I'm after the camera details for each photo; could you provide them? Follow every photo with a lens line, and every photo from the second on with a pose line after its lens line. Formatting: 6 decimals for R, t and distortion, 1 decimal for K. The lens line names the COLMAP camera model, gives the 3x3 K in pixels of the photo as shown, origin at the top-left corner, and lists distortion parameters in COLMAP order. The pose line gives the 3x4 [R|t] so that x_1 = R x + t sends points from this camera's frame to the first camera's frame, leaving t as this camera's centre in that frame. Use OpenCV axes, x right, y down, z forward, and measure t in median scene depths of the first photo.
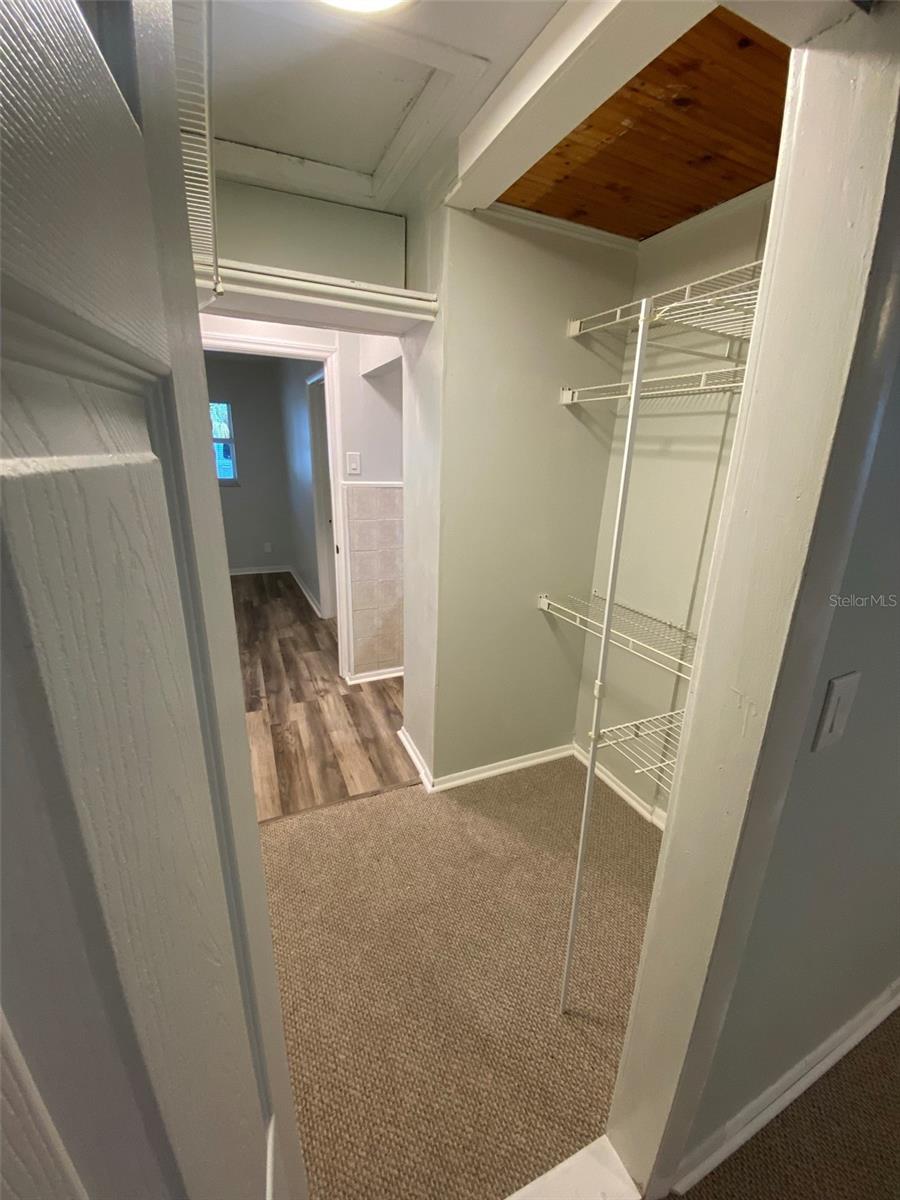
lens RADIAL K [[488.3, 0, 449.7], [0, 488.3, 601.7], [0, 0, 1]] dist [0.025003, -0.020544]
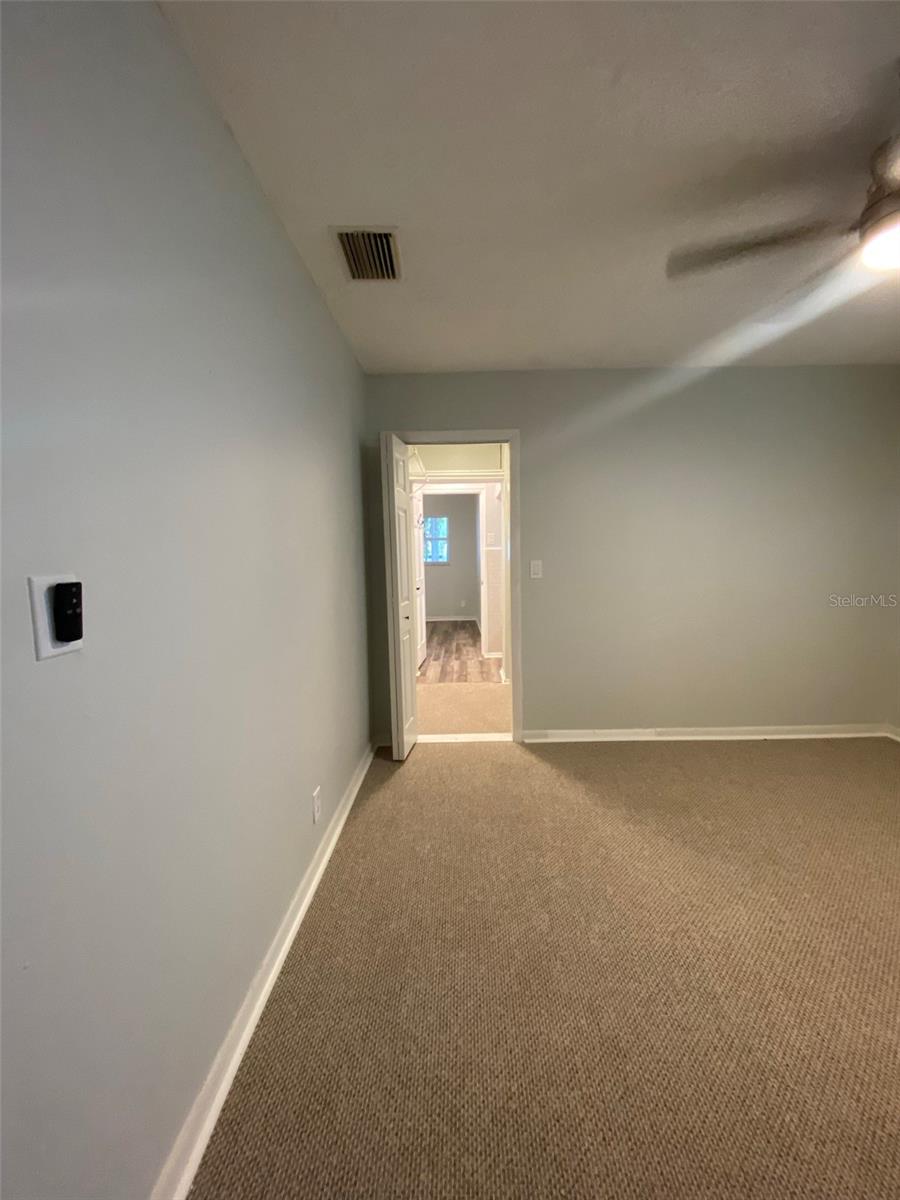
lens RADIAL K [[476.2, 0, 445.4], [0, 476.2, 607.1], [0, 0, 1]] dist [0.001805, -0.017988]
pose [[0.903714, 0.003634, -0.428122, 0.610054], [-0.083837, 0.982107, -0.168633, 0.433374], [0.419849, 0.188289, 0.887848, -0.973603]]
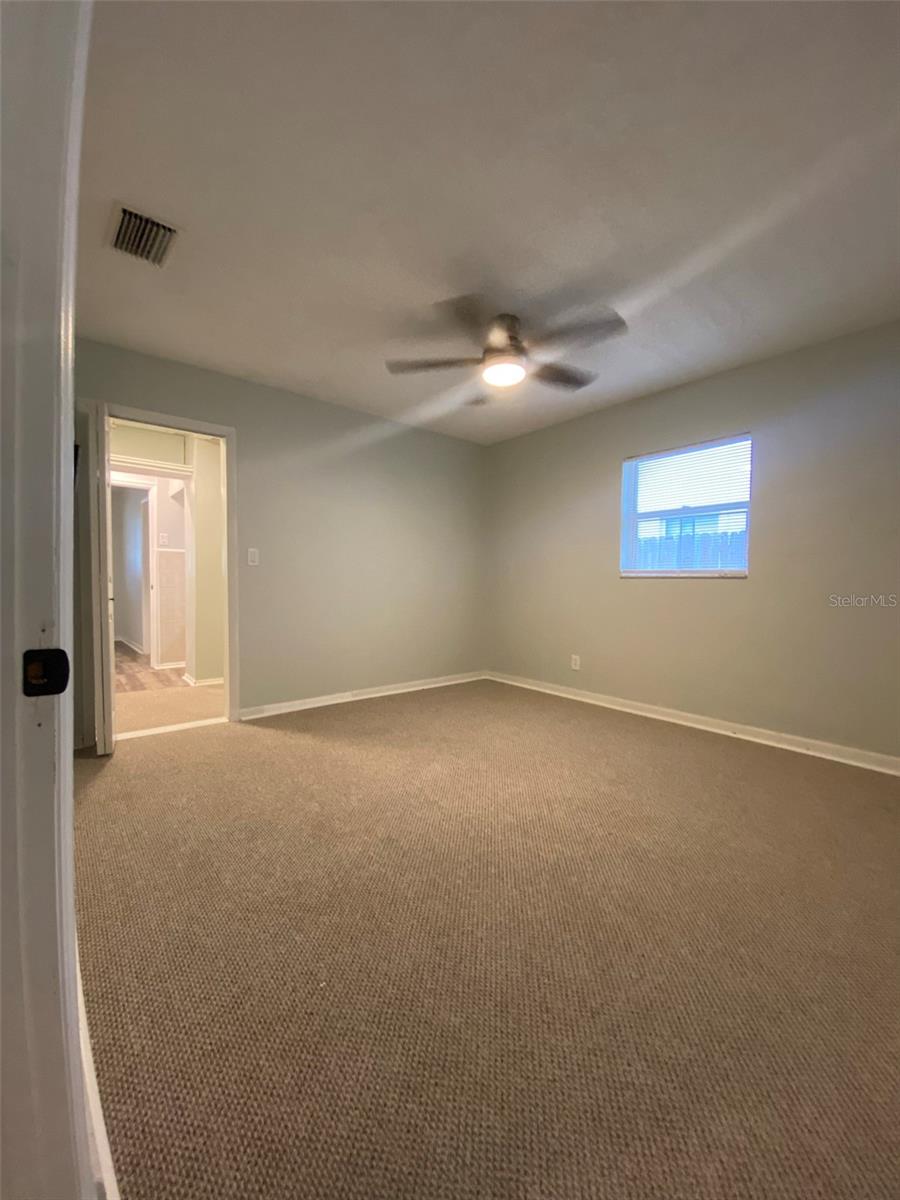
lens RADIAL K [[482.3, 0, 450.7], [0, 482.3, 602.9], [0, 0, 1]] dist [0.017291, -0.019430]
pose [[0.960643, -0.020770, 0.277008, 0.437503], [0.090406, 0.966288, -0.241069, 0.638494], [-0.262663, 0.256625, 0.930135, -1.223697]]
